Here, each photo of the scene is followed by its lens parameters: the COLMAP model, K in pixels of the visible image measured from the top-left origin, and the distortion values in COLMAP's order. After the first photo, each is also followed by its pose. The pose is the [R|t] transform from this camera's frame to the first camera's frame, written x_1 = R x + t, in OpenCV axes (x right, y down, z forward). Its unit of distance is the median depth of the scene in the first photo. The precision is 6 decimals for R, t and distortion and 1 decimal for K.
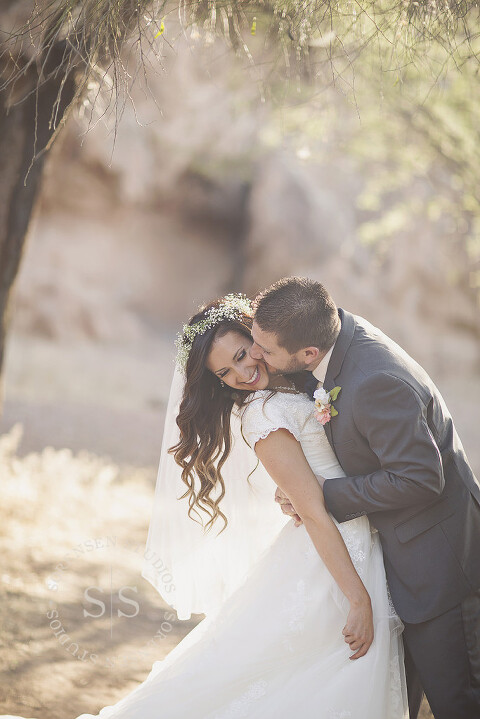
lens RADIAL K [[1747.5, 0, 240.0], [0, 1747.5, 359.5], [0, 0, 1]] dist [0.000482, -0.064872]
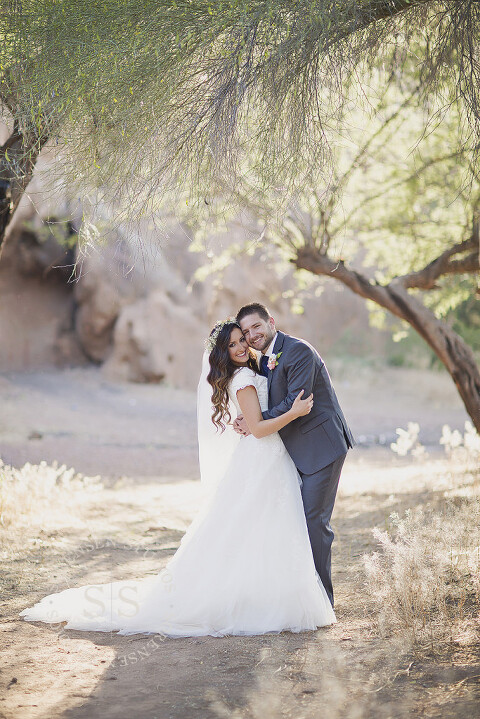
lens RADIAL K [[1747.5, 0, 240.0], [0, 1747.5, 359.5], [0, 0, 1]] dist [0.000482, -0.064872]
pose [[0.976227, -0.189856, 0.104569, -0.071008], [0.191151, 0.981558, -0.002408, 0.003999], [-0.102184, 0.022340, 0.994515, -0.445222]]
